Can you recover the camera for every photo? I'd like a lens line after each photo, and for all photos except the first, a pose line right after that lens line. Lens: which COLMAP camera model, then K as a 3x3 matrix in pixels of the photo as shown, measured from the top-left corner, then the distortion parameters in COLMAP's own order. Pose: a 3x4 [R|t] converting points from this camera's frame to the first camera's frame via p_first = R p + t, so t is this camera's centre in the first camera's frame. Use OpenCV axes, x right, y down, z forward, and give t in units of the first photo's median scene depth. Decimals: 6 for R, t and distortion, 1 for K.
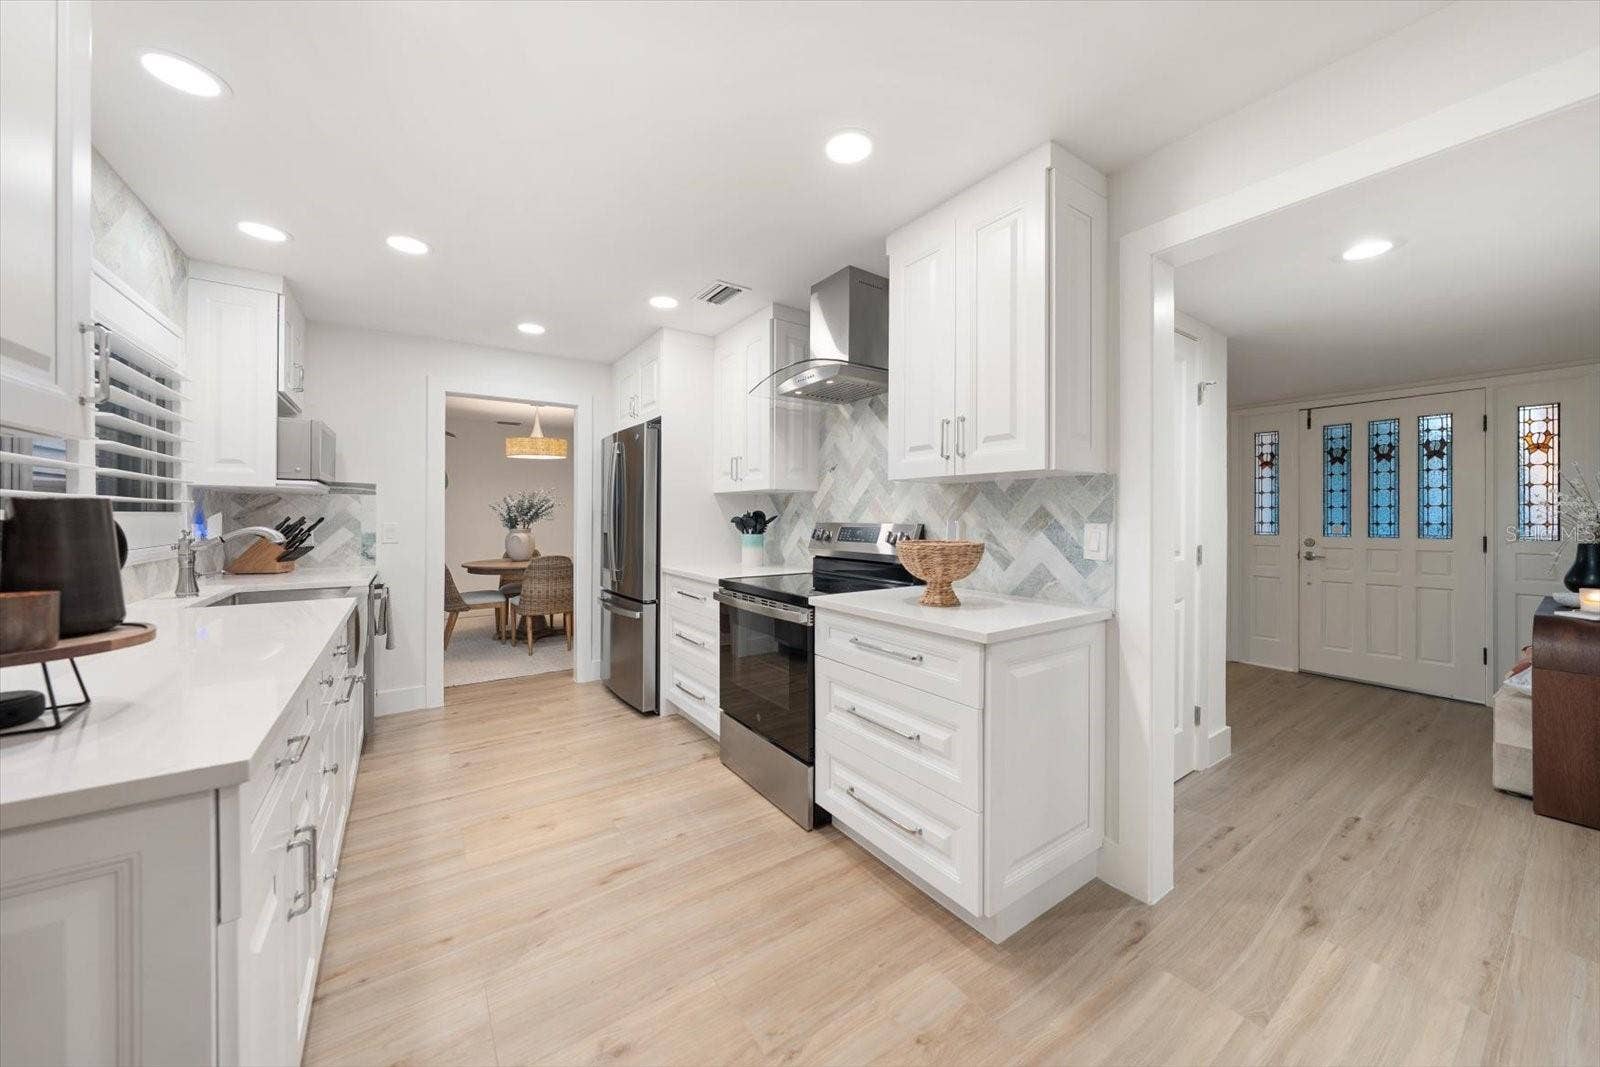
lens RADIAL K [[568.5, 0, 805.9], [0, 568.5, 528.8], [0, 0, 1]] dist [-0.000846, -0.000097]
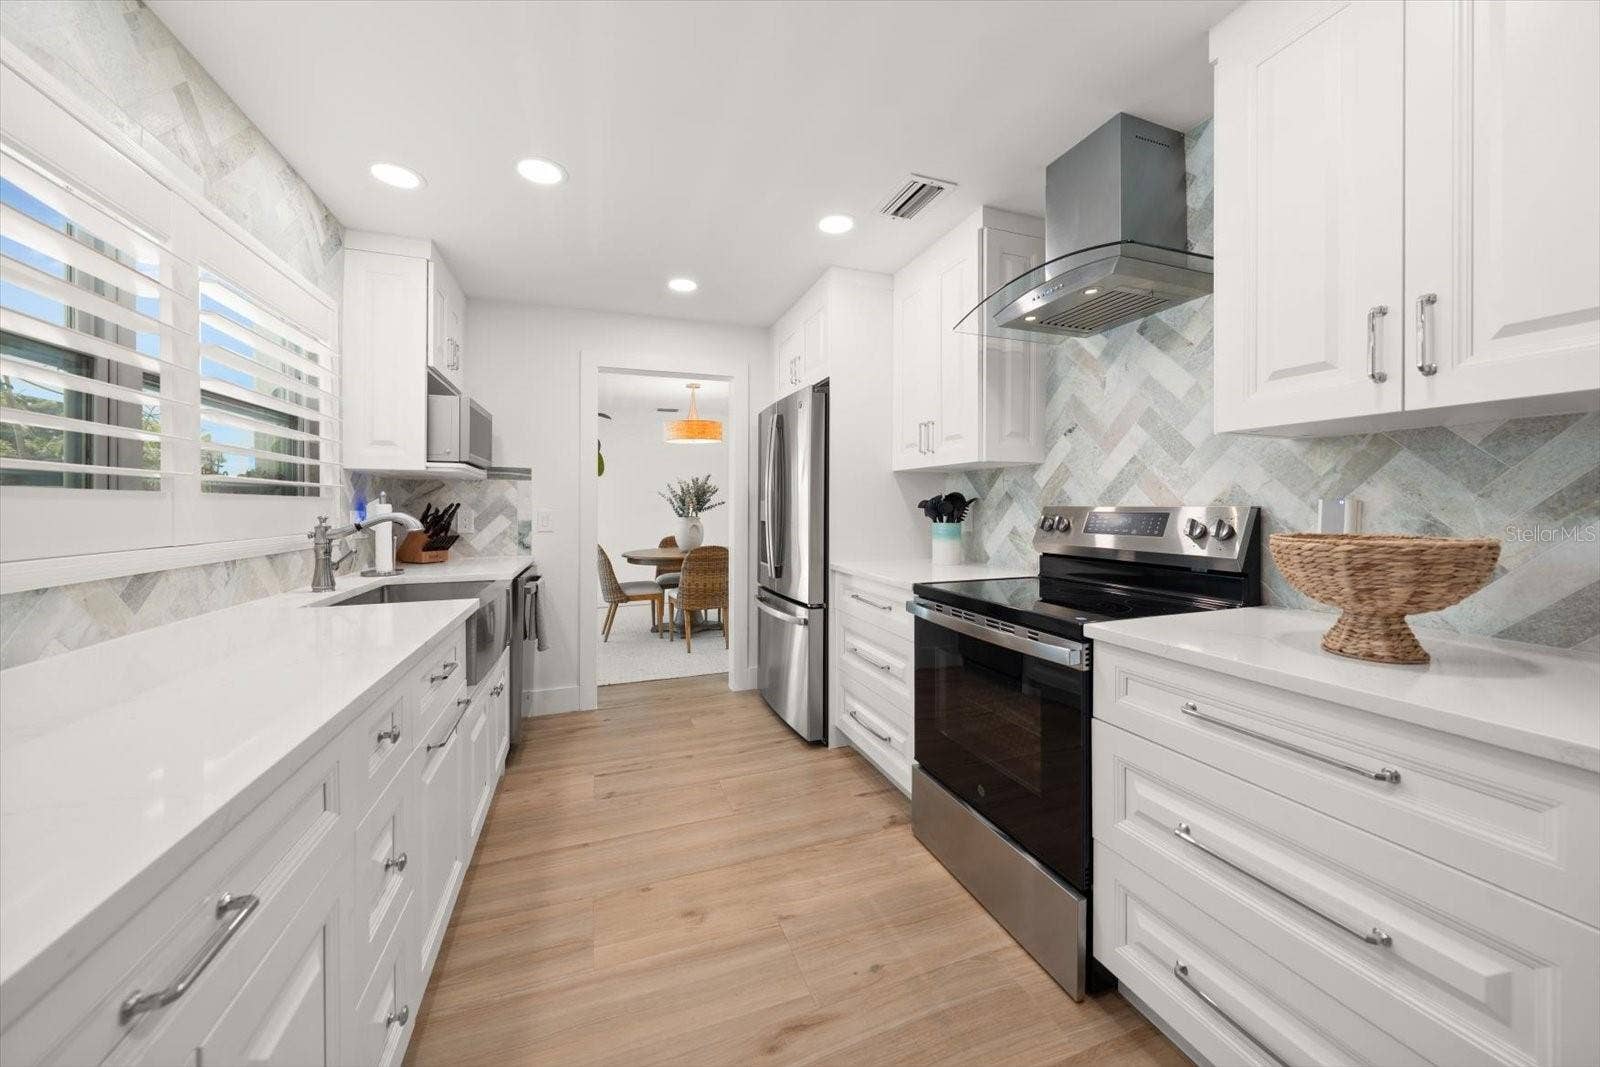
lens RADIAL K [[568.5, 0, 805.9], [0, 568.5, 528.8], [0, 0, 1]] dist [-0.000846, -0.000097]
pose [[0.967933, 0.004839, -0.251162, -0.102528], [-0.000276, 0.999834, 0.018199, 0.004145], [0.251208, -0.017547, 0.967774, 0.255715]]
